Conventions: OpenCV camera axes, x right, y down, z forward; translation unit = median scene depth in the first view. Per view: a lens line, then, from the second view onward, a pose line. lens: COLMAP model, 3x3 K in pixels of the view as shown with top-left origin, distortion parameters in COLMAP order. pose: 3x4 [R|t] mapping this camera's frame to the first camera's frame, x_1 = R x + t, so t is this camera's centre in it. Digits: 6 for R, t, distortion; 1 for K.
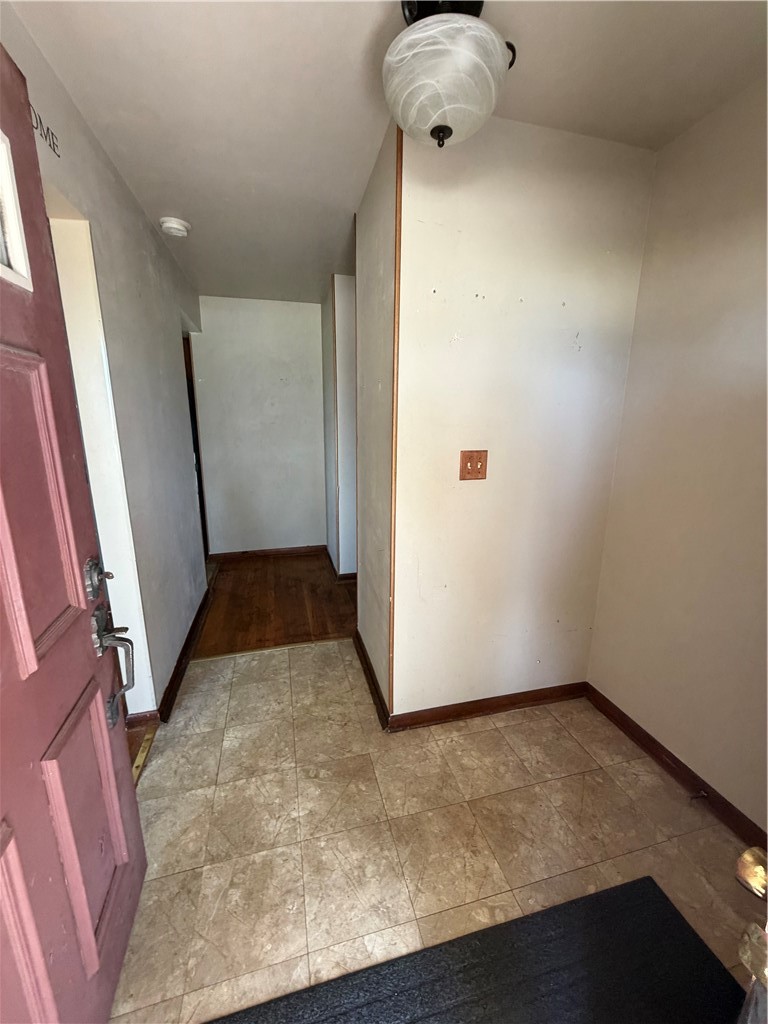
lens RADIAL K [[409.8, 0, 385.1], [0, 409.8, 508.6], [0, 0, 1]] dist [-0.000559, 0.000205]
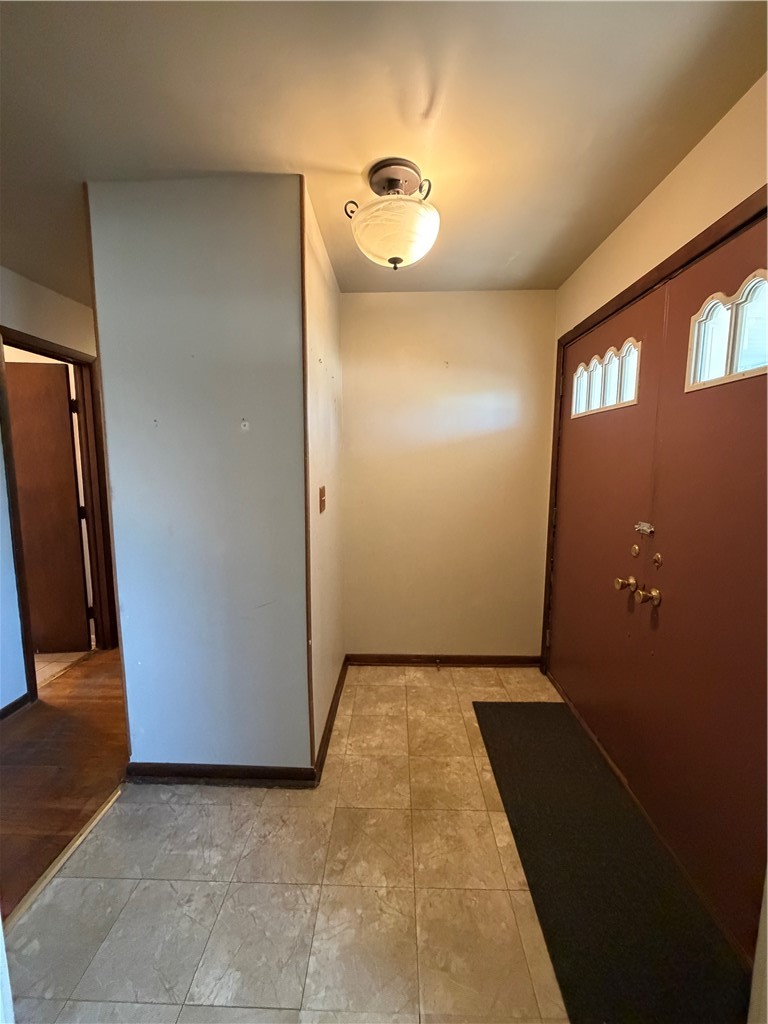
lens RADIAL K [[409.8, 0, 385.1], [0, 409.8, 508.6], [0, 0, 1]] dist [-0.000559, 0.000205]
pose [[0.282166, -0.121260, 0.951671, -0.956308], [0.213622, 0.975016, 0.060897, -0.127251], [-0.935280, 0.186115, 0.301020, 0.555242]]
